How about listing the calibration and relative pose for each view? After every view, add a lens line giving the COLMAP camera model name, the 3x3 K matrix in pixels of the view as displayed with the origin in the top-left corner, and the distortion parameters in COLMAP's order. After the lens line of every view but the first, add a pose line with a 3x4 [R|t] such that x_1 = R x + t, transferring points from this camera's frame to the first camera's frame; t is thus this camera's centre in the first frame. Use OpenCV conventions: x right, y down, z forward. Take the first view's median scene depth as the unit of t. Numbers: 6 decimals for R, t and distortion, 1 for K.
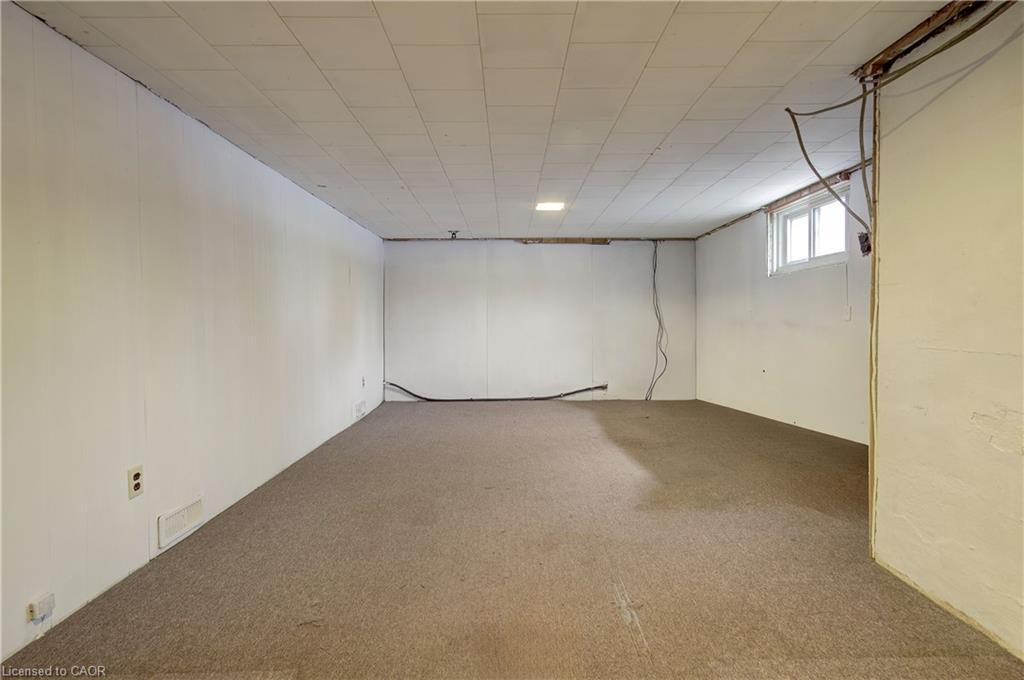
lens RADIAL K [[464.6, 0, 512.4], [0, 464.6, 338.3], [0, 0, 1]] dist [0.002462, 0.000482]
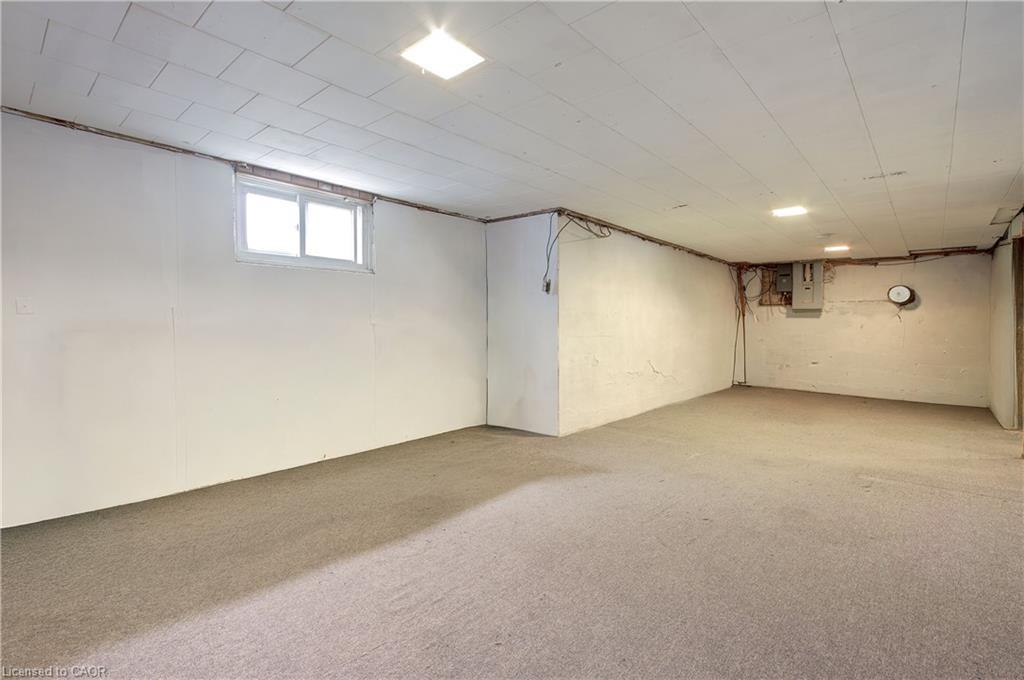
lens RADIAL K [[464.6, 0, 512.4], [0, 464.6, 338.3], [0, 0, 1]] dist [0.002462, 0.000482]
pose [[-0.745456, -0.013133, 0.666425, -0.343100], [0.009769, 0.999483, 0.030624, -0.045545], [-0.666483, 0.029339, -0.744943, 1.834192]]
